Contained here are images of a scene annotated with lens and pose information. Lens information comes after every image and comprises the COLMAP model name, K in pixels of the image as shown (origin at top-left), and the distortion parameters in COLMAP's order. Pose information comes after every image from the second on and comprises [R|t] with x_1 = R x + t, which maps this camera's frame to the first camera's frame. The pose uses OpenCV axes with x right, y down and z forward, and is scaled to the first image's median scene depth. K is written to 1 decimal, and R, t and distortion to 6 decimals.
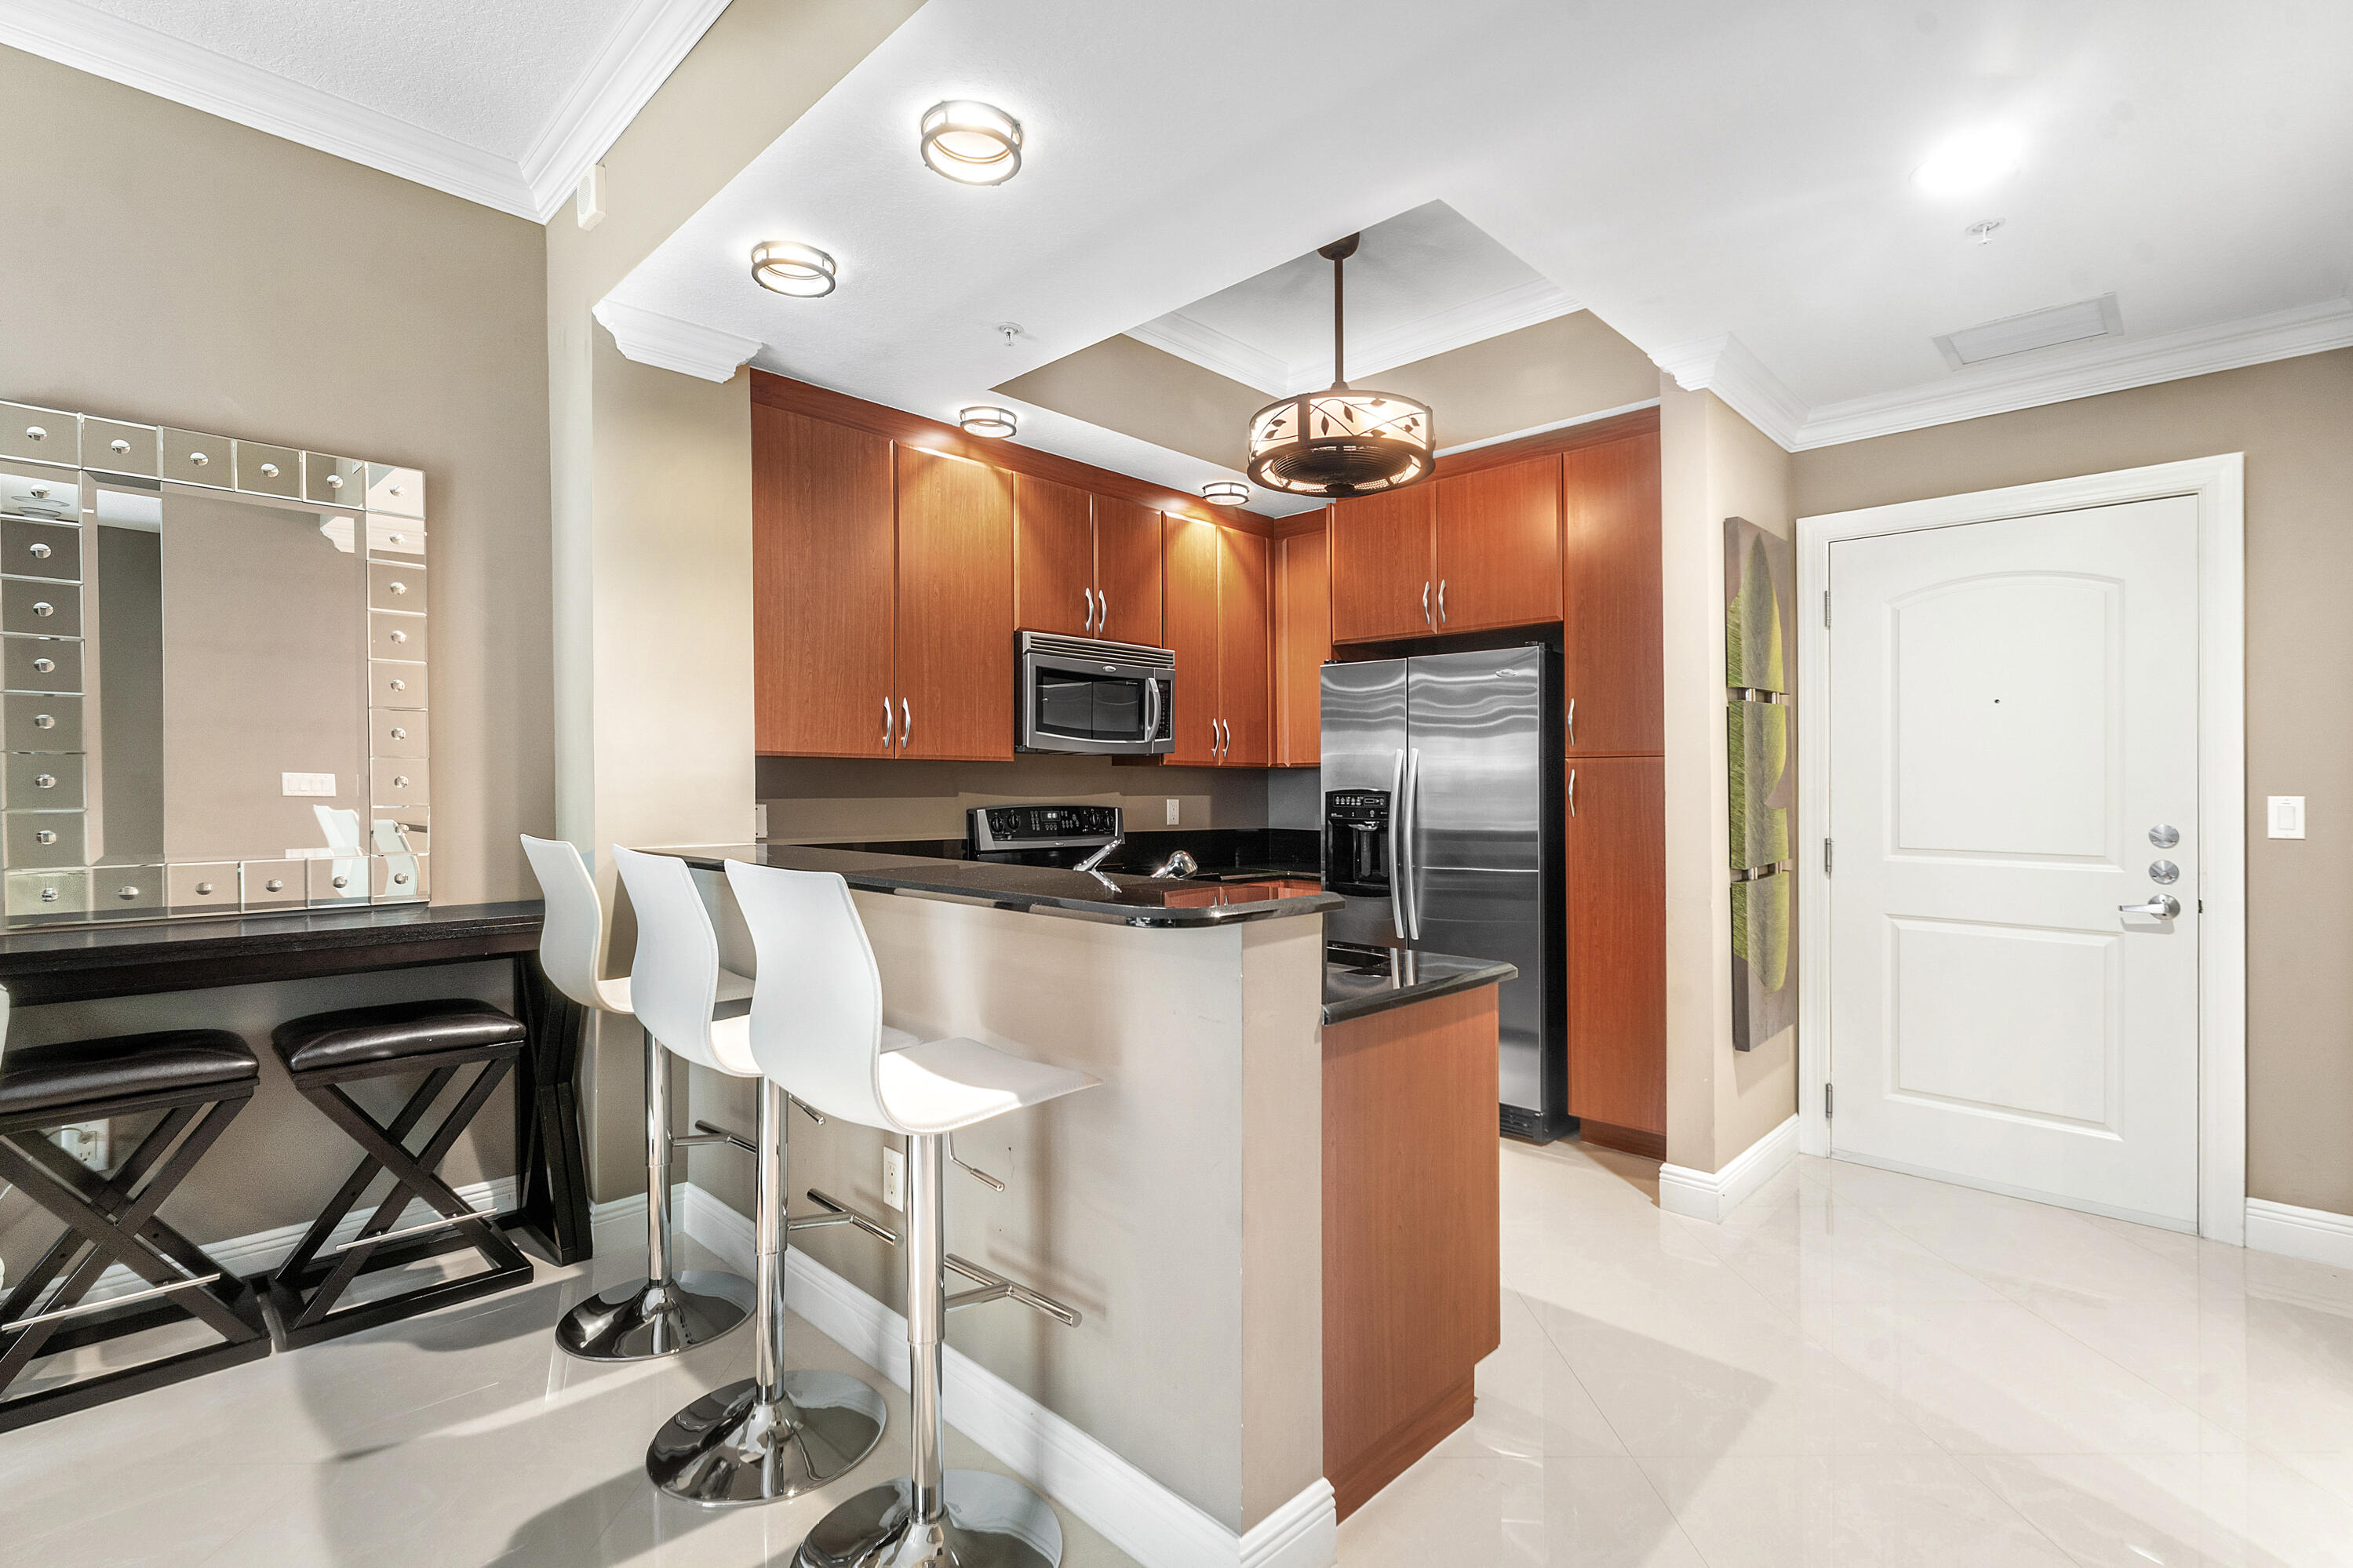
lens RADIAL K [[1087.1, 0, 1185.2], [0, 1087.1, 785.4], [0, 0, 1]] dist [0.001219, -0.001652]
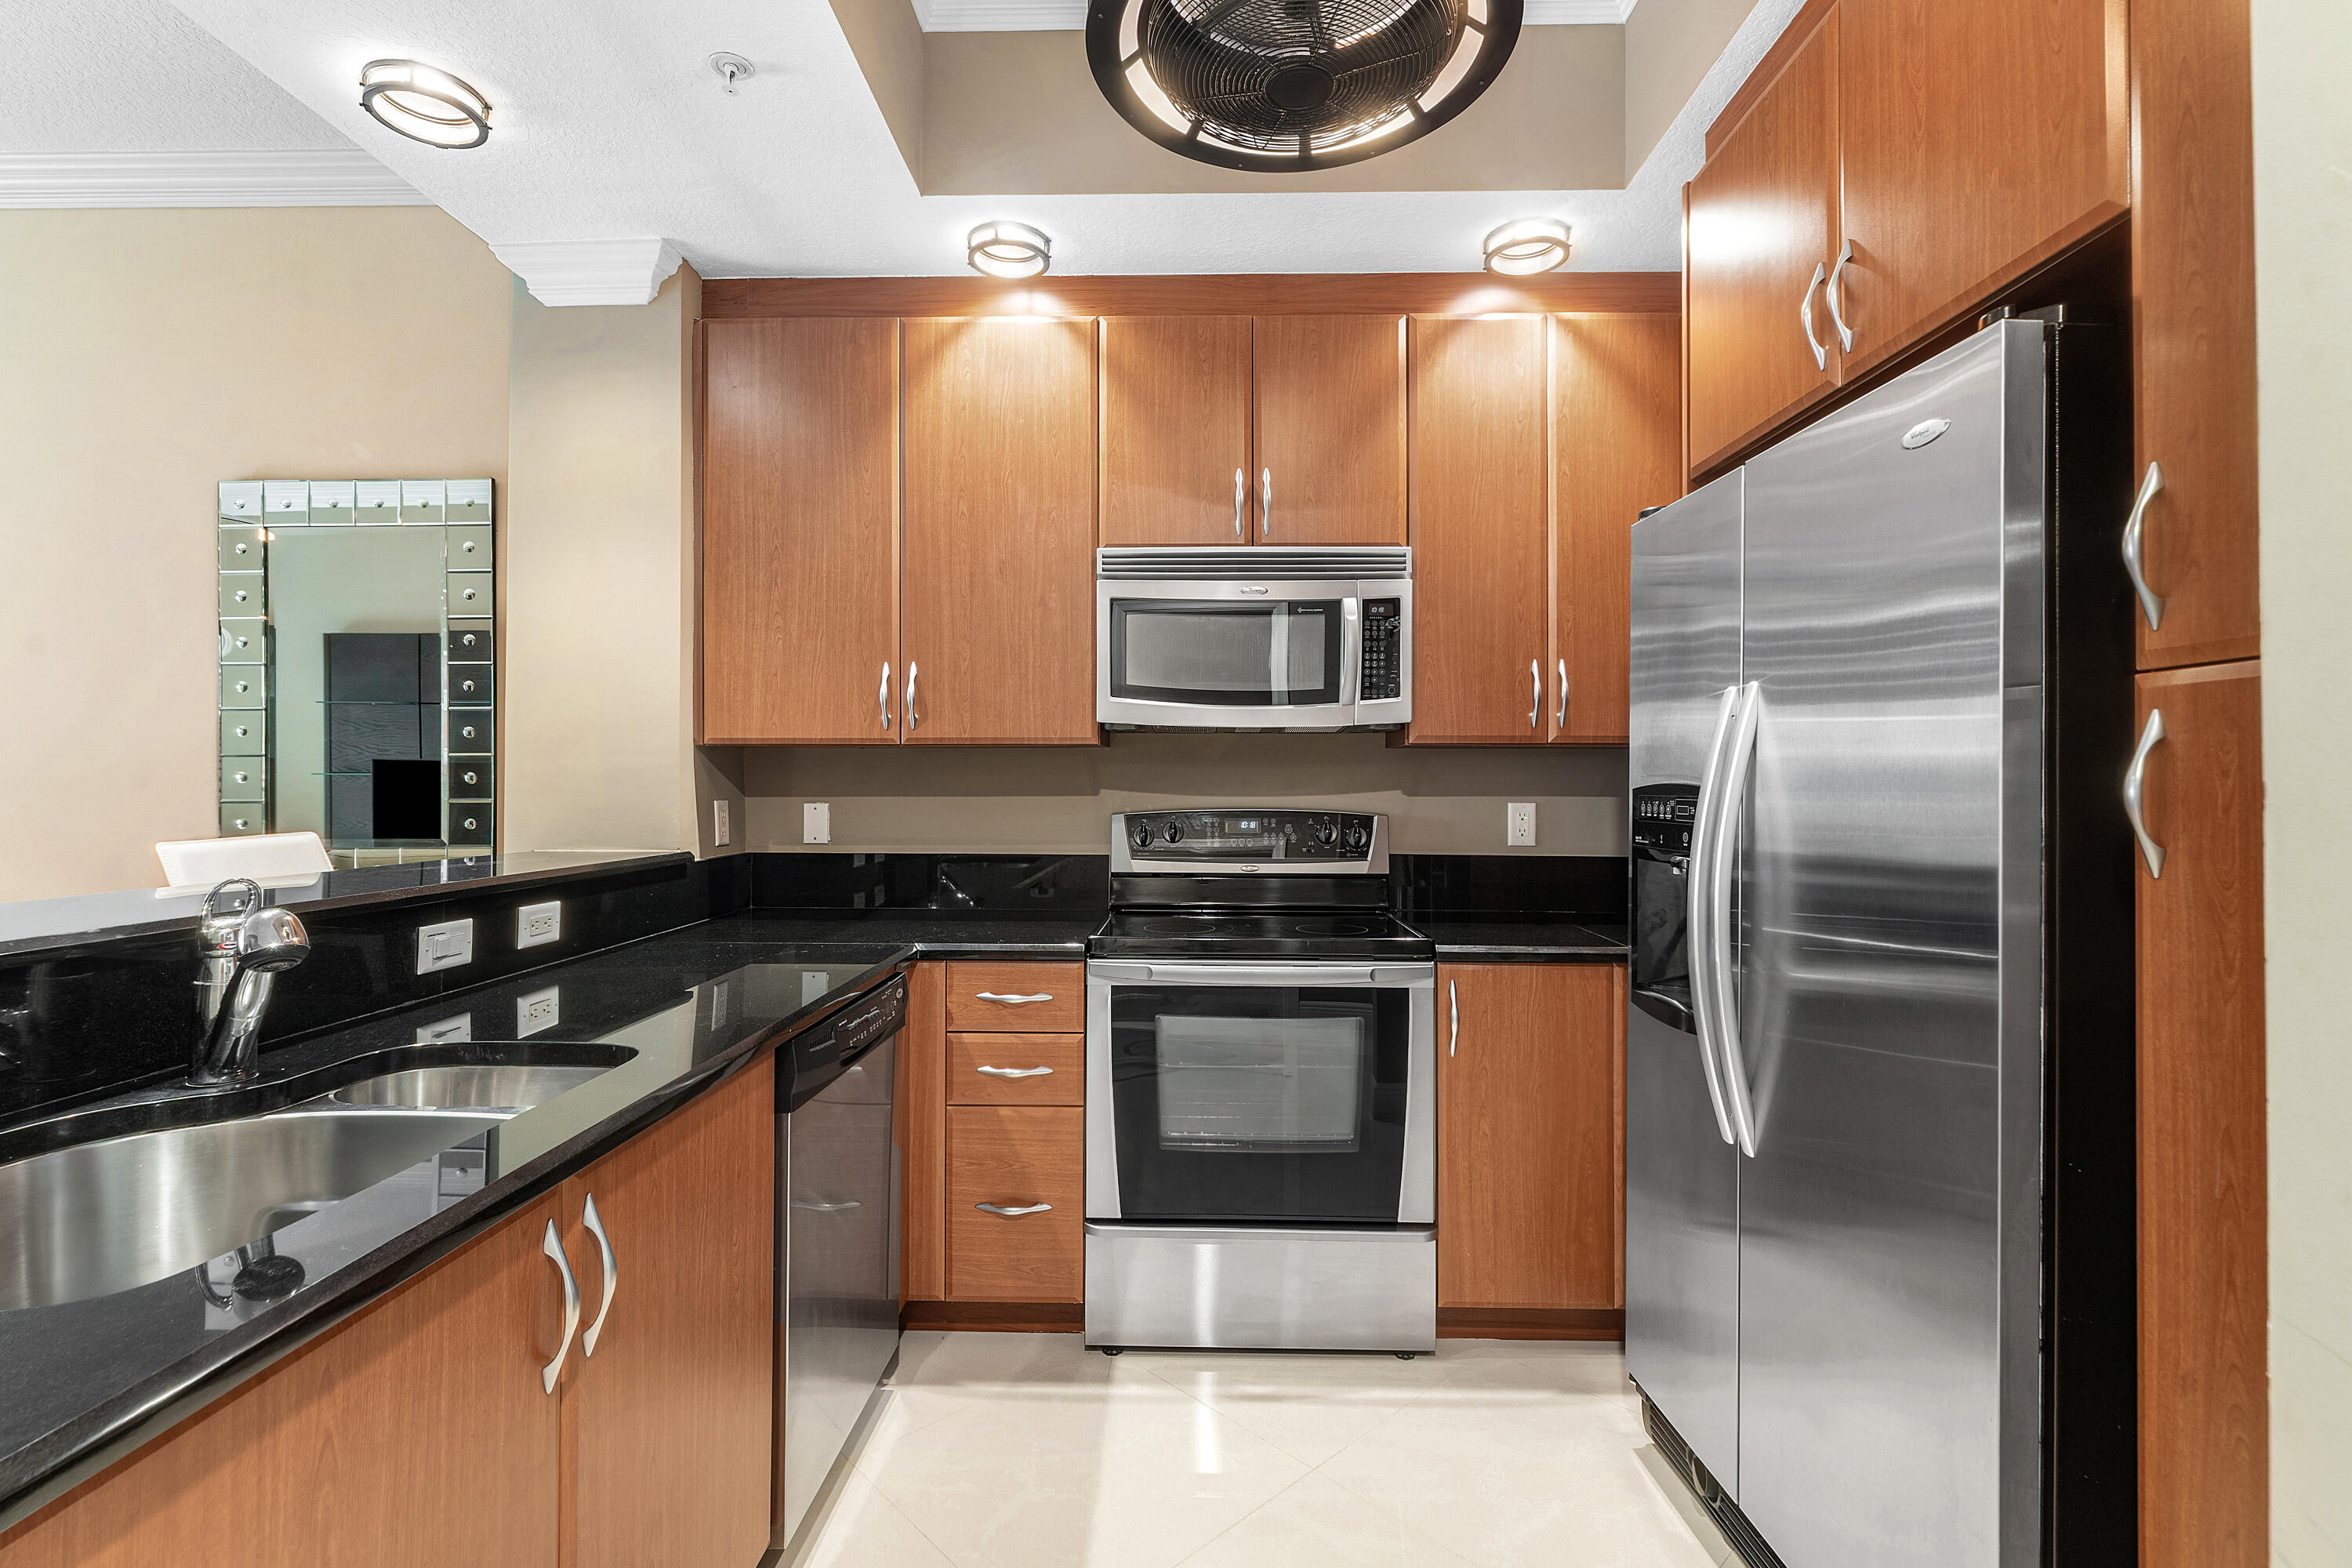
lens RADIAL K [[1086.8, 0, 1192.9], [0, 1086.8, 758.5], [0, 0, 1]] dist [0.001219, -0.001652]
pose [[0.677060, -0.020430, -0.735645, 0.399623], [0.004426, 0.999710, -0.023690, 0.003068], [0.735915, 0.012783, 0.676953, 0.629345]]
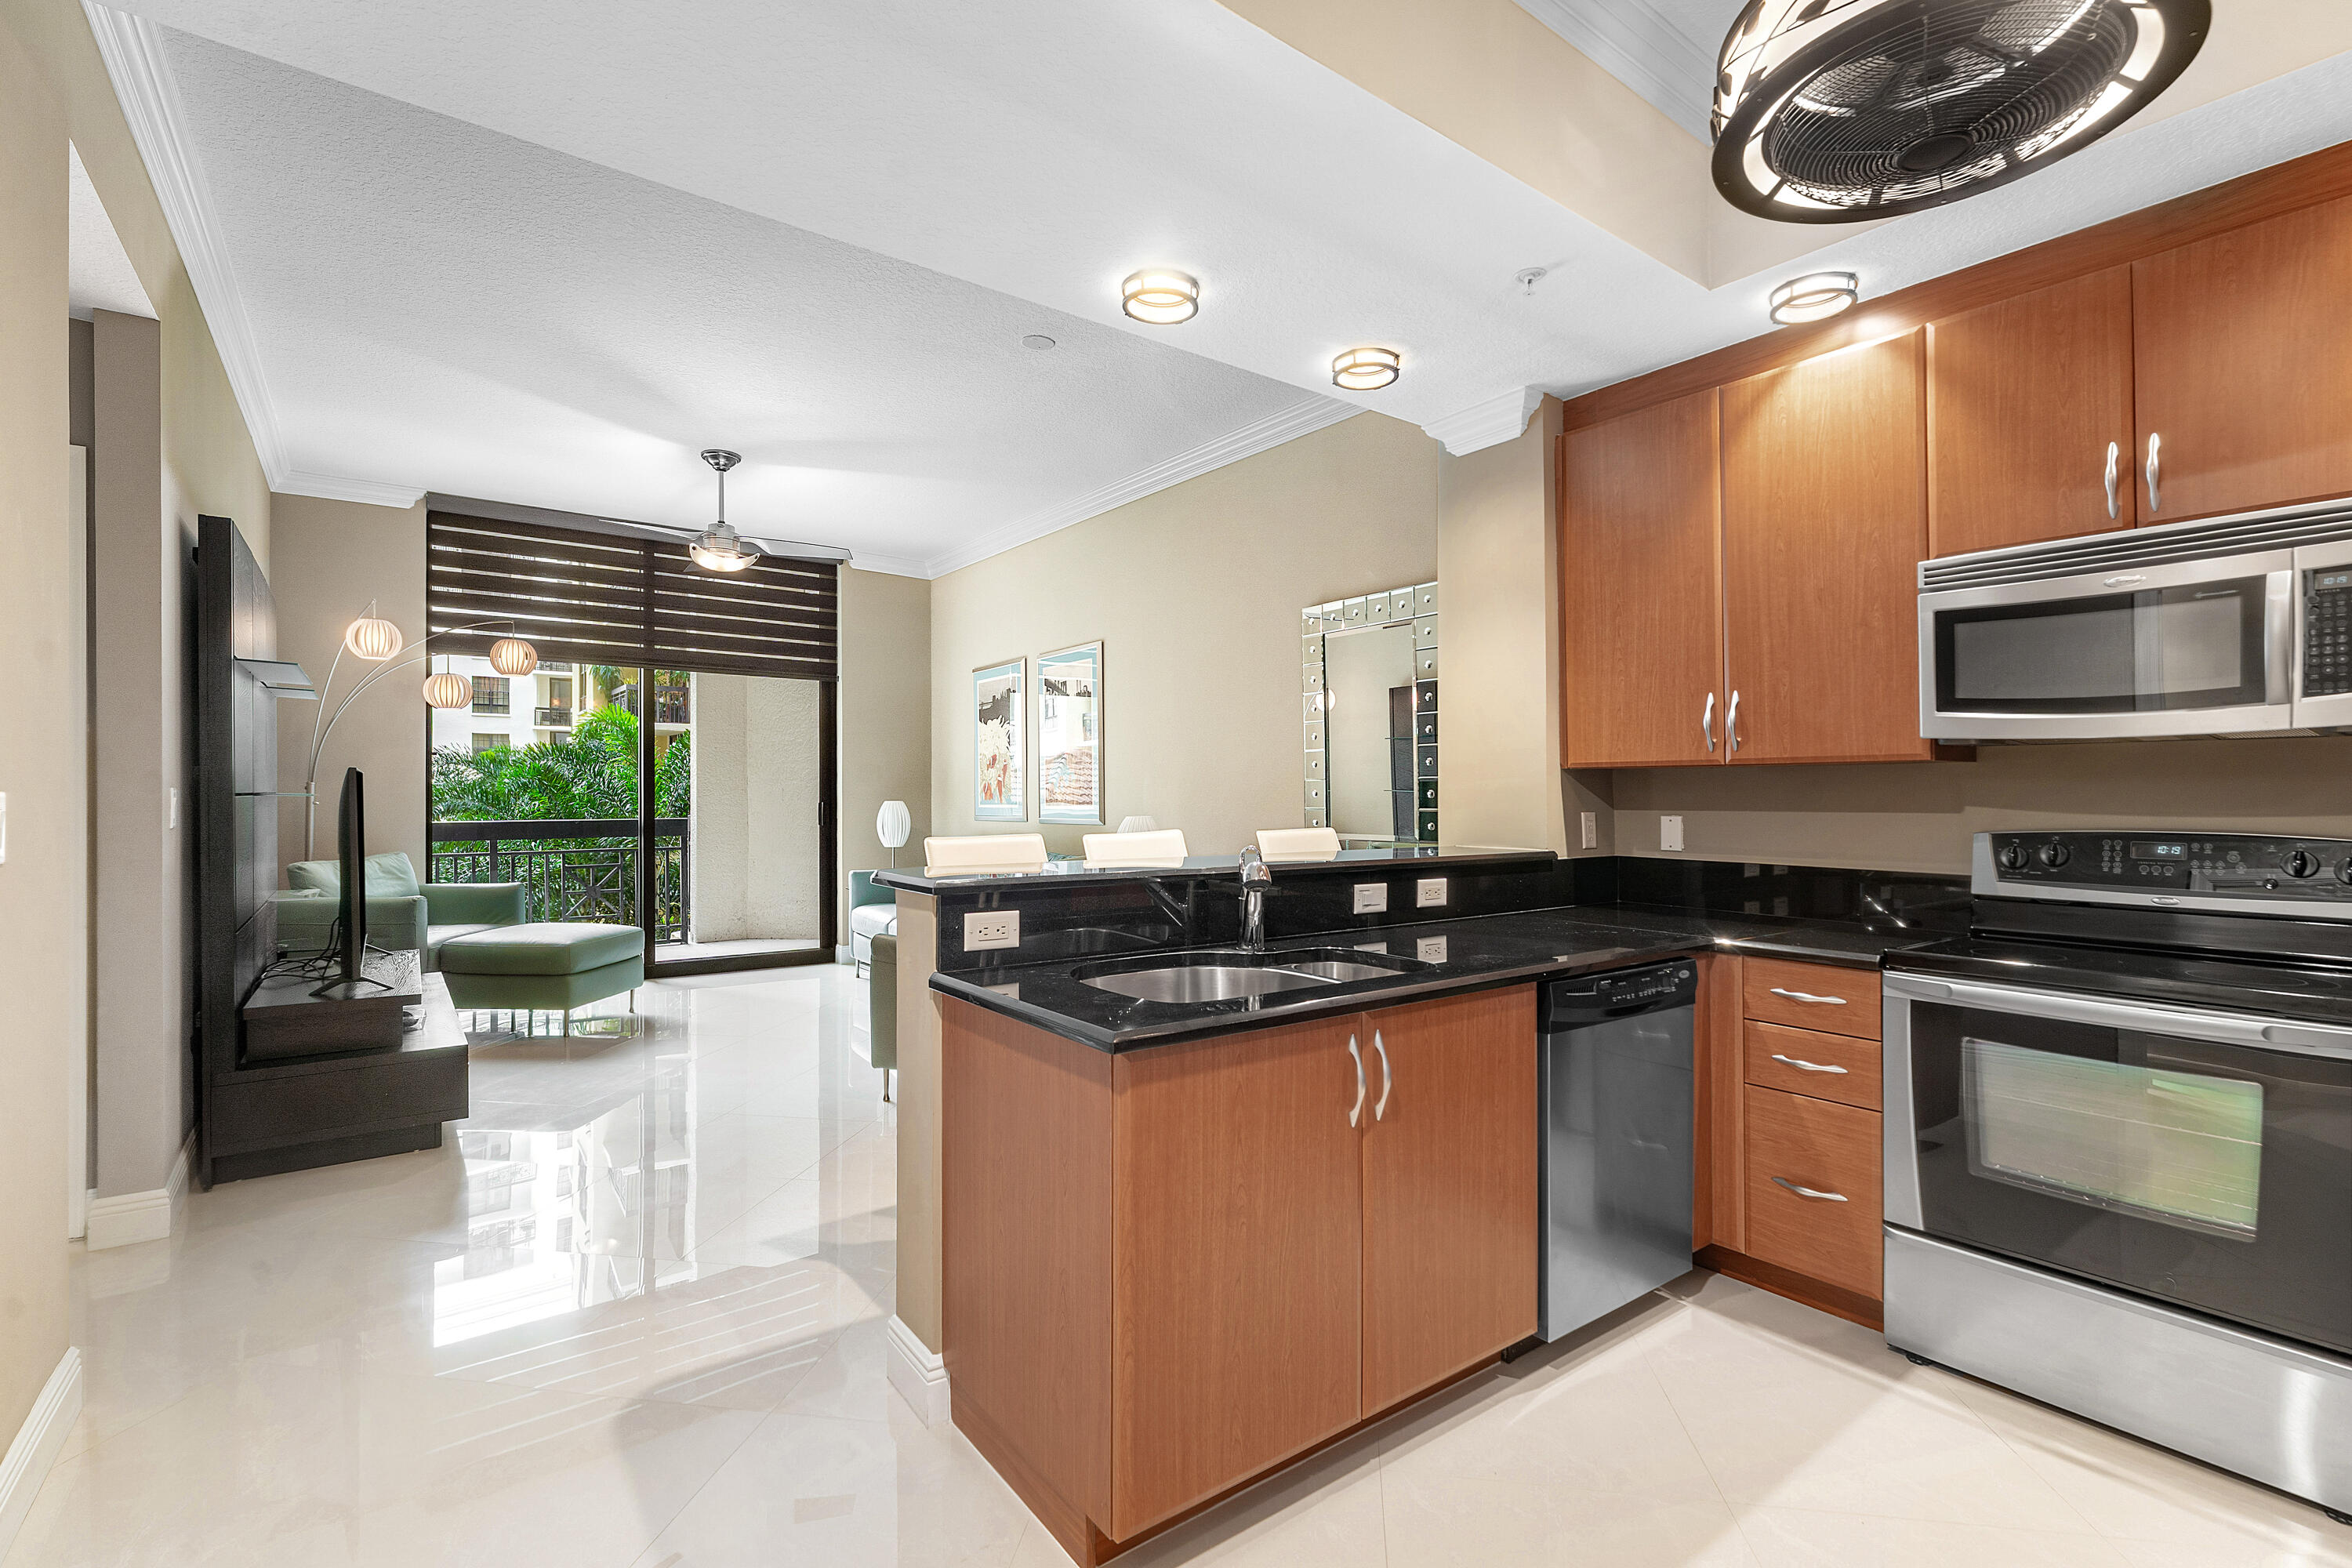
lens RADIAL K [[1086.8, 0, 1132.0], [0, 1086.8, 777.2], [0, 0, 1]] dist [0.001219, -0.001652]
pose [[-0.205726, -0.020787, -0.978389, 0.624789], [-0.000961, 0.999778, -0.021040, 0.002764], [0.978609, -0.003389, -0.205700, 0.707355]]
